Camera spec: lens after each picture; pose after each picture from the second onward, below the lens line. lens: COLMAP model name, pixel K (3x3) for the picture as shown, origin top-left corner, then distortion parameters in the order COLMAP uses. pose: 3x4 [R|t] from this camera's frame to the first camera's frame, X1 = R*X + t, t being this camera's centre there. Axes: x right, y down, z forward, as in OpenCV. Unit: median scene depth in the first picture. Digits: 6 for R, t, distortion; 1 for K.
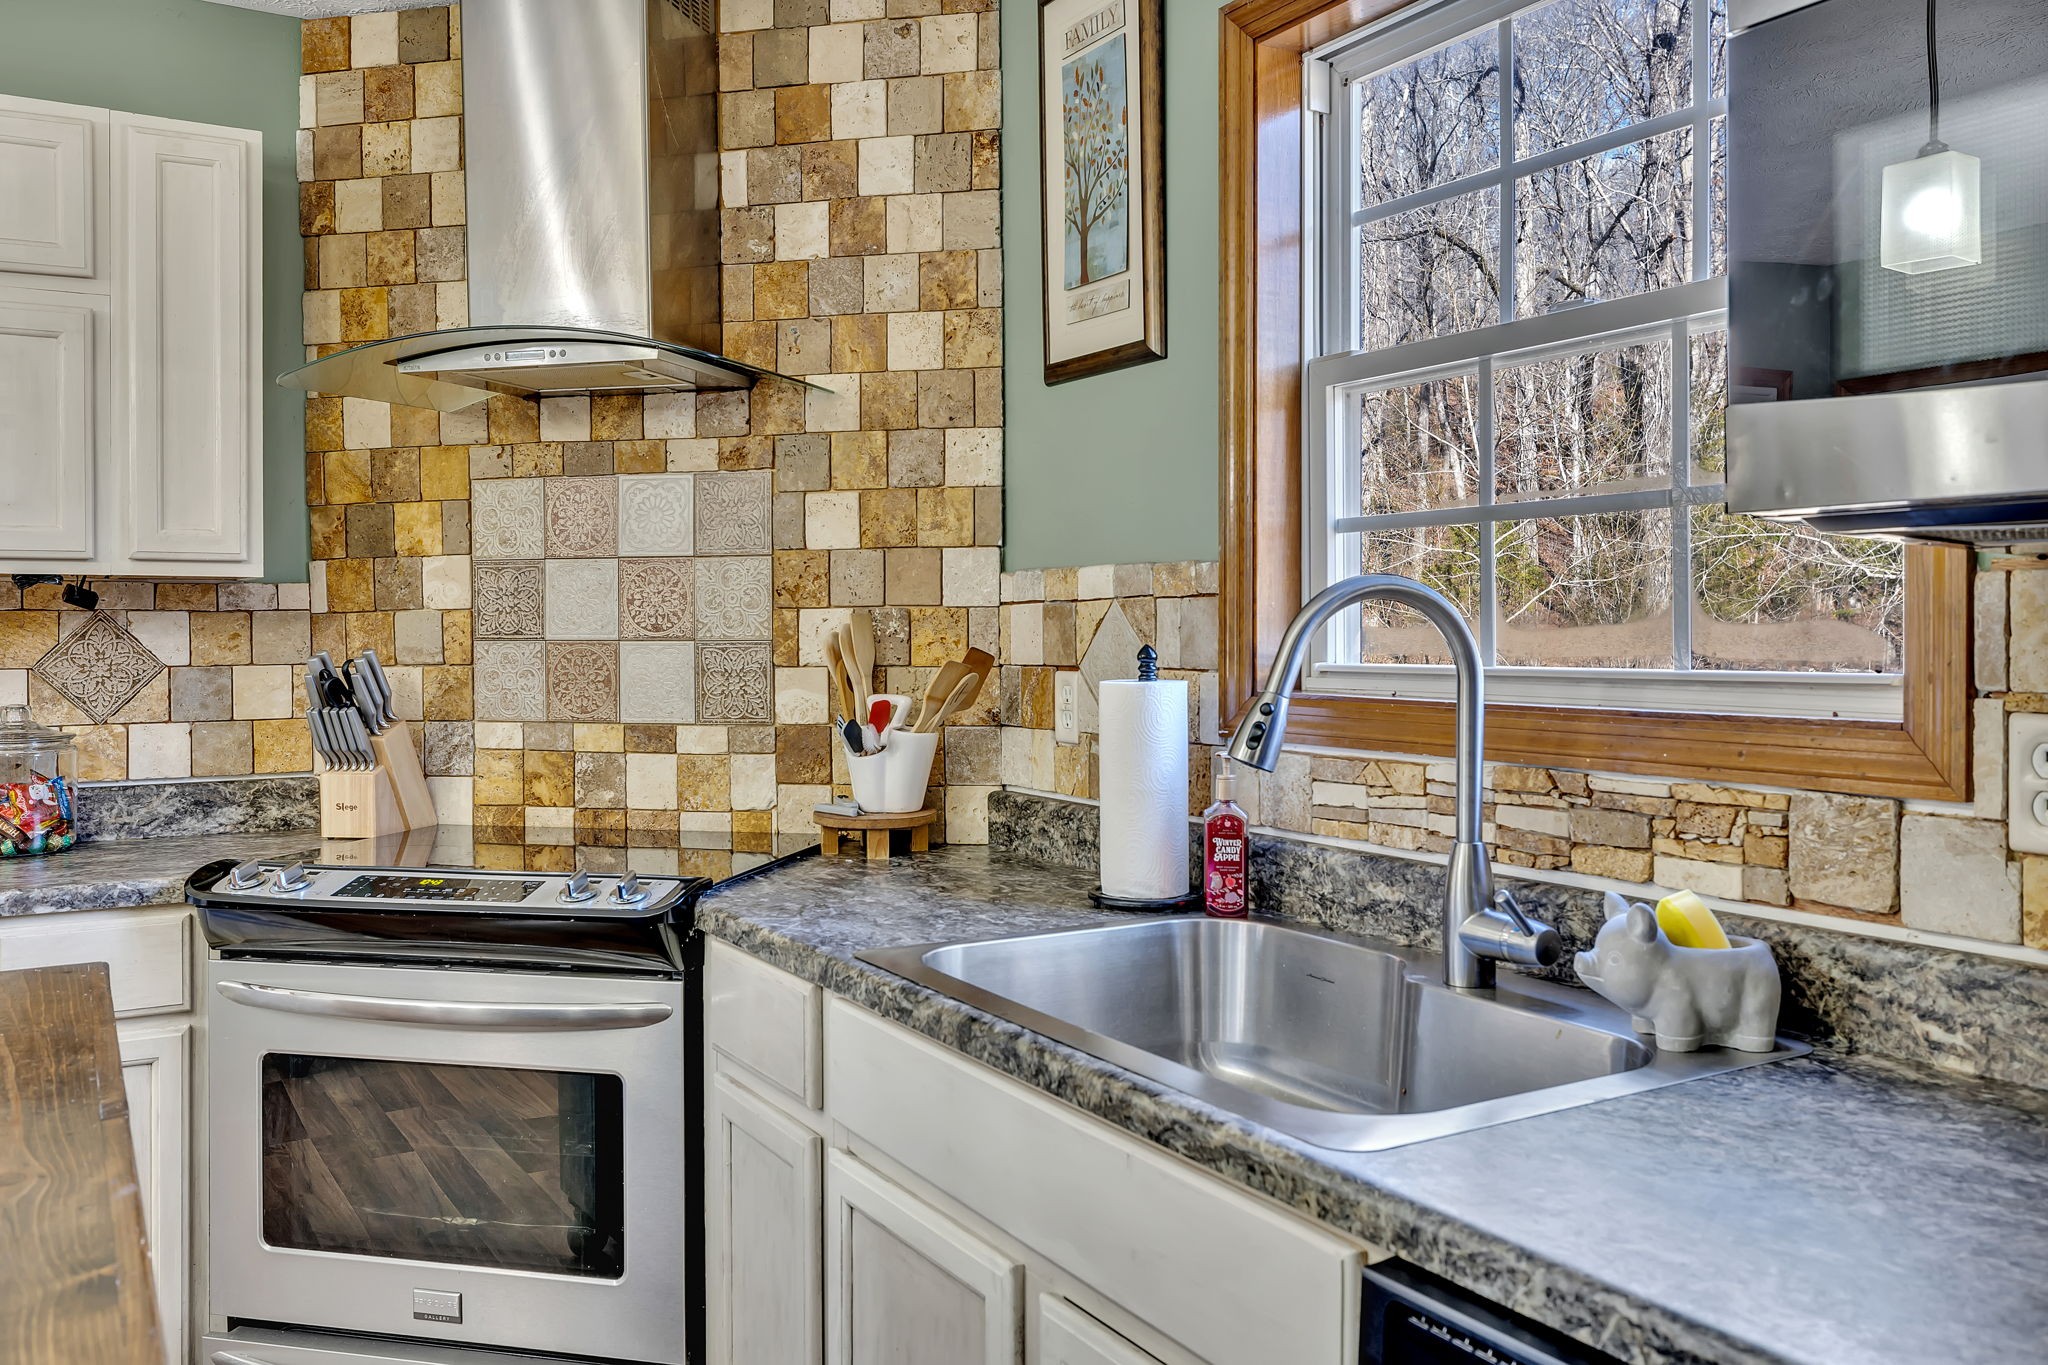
lens RADIAL K [[1634.2, 0, 1001.6], [0, 1634.2, 621.7], [0, 0, 1]] dist [0.008651, 0.010305]
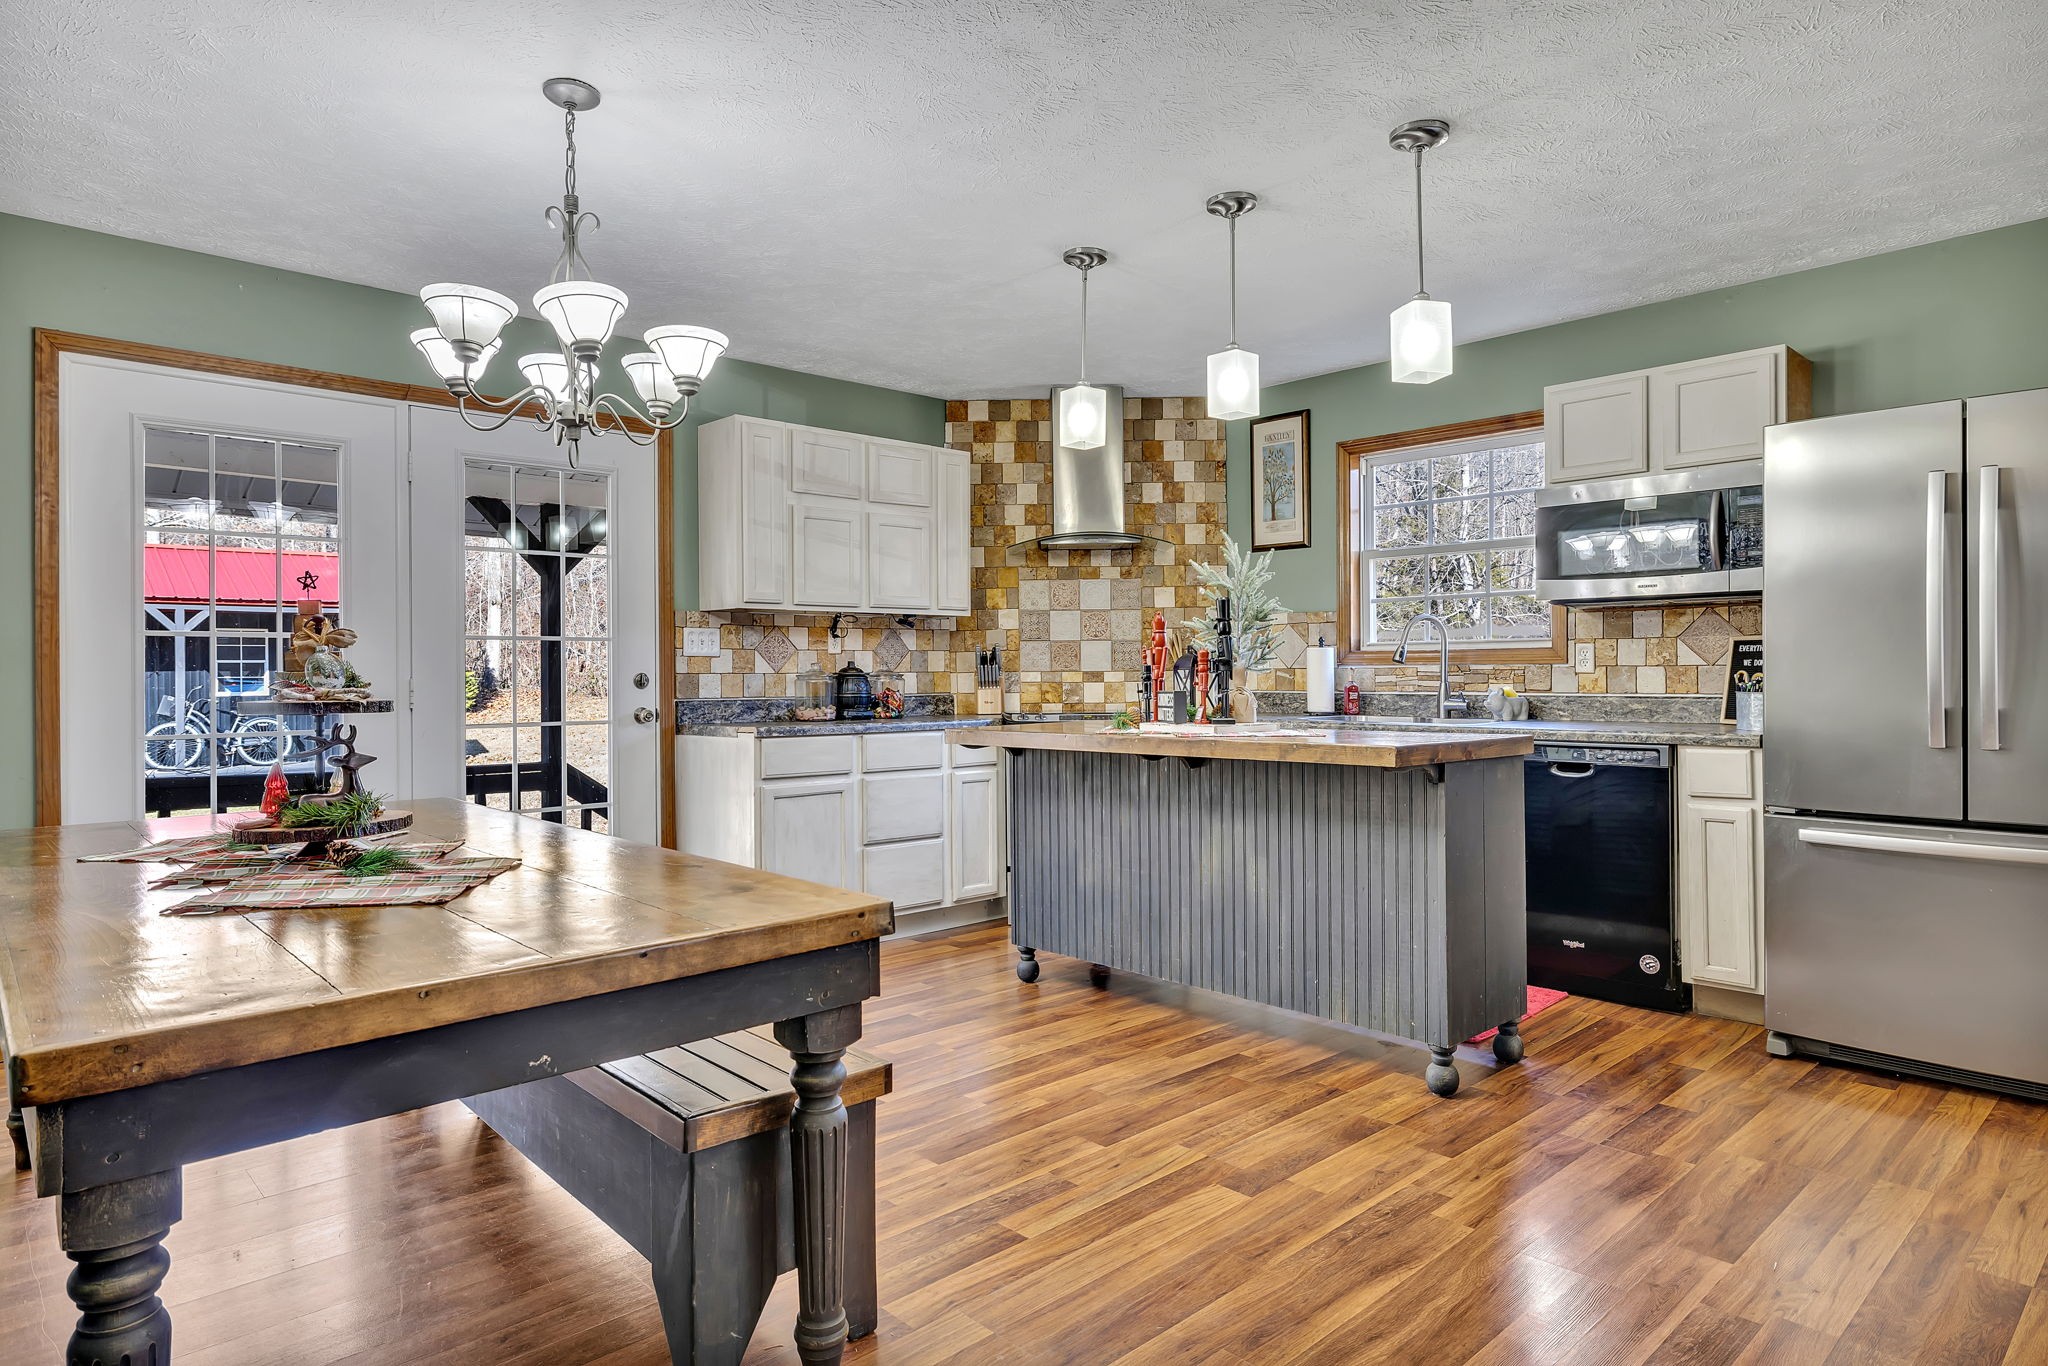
lens RADIAL K [[1179.1, 0, 1016.7], [0, 1179.1, 675.6], [0, 0, 1]] dist [0.001759, -0.001246]
pose [[0.975657, -0.005081, 0.219242, -0.803697], [0.003229, 0.999956, 0.008804, 0.054076], [-0.219277, -0.007882, 0.975631, -0.924338]]
